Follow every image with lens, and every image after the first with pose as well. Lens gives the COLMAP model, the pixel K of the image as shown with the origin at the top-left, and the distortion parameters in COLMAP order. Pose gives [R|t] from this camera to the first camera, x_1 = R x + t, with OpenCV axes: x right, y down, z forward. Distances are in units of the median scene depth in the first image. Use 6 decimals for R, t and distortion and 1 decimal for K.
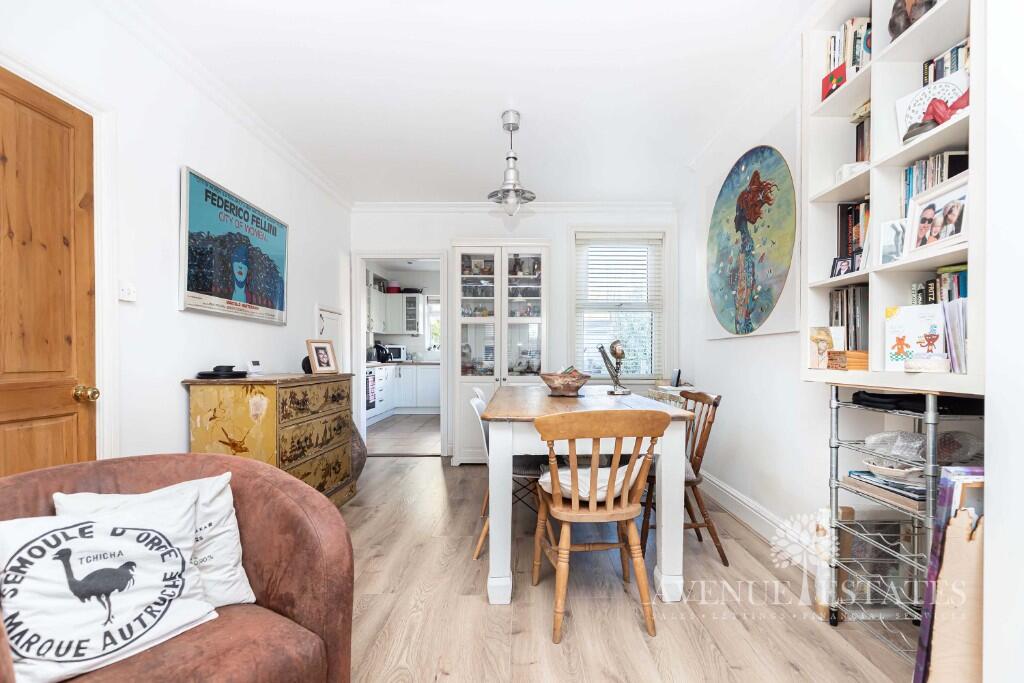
lens RADIAL K [[463.9, 0, 527.1], [0, 463.9, 357.4], [0, 0, 1]] dist [0.000420, -0.000016]
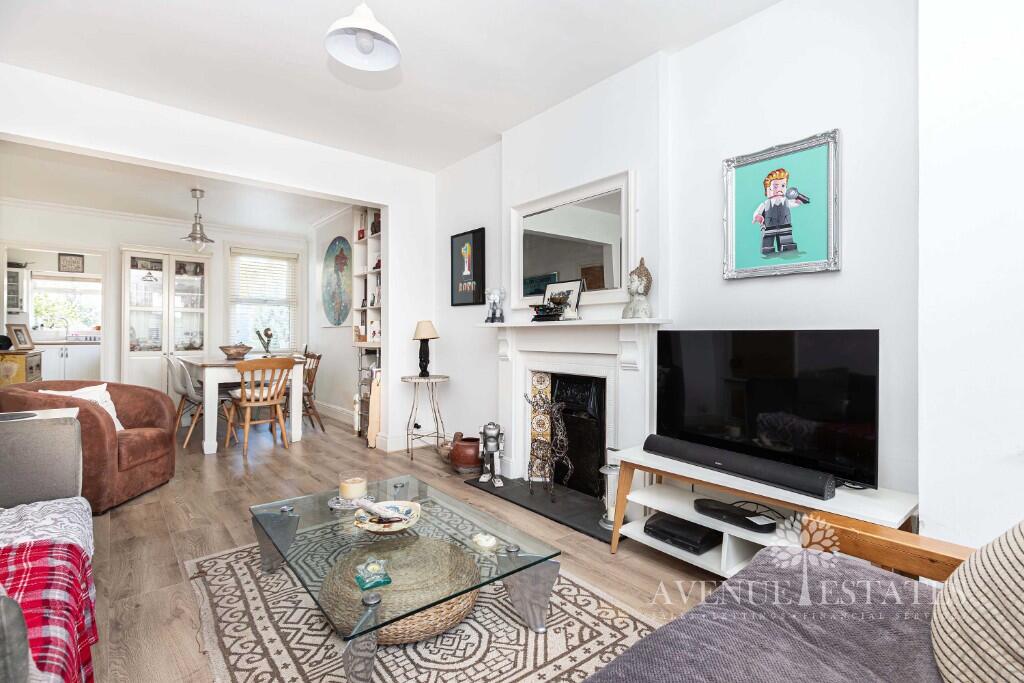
lens RADIAL K [[471.8, 0, 509.8], [0, 471.8, 335.5], [0, 0, 1]] dist [-0.000460, -0.000155]
pose [[0.767048, 0.003705, 0.641579, -0.296412], [-0.000821, 0.999988, -0.004794, 0.001012], [-0.641589, 0.003150, 0.767042, -1.144645]]
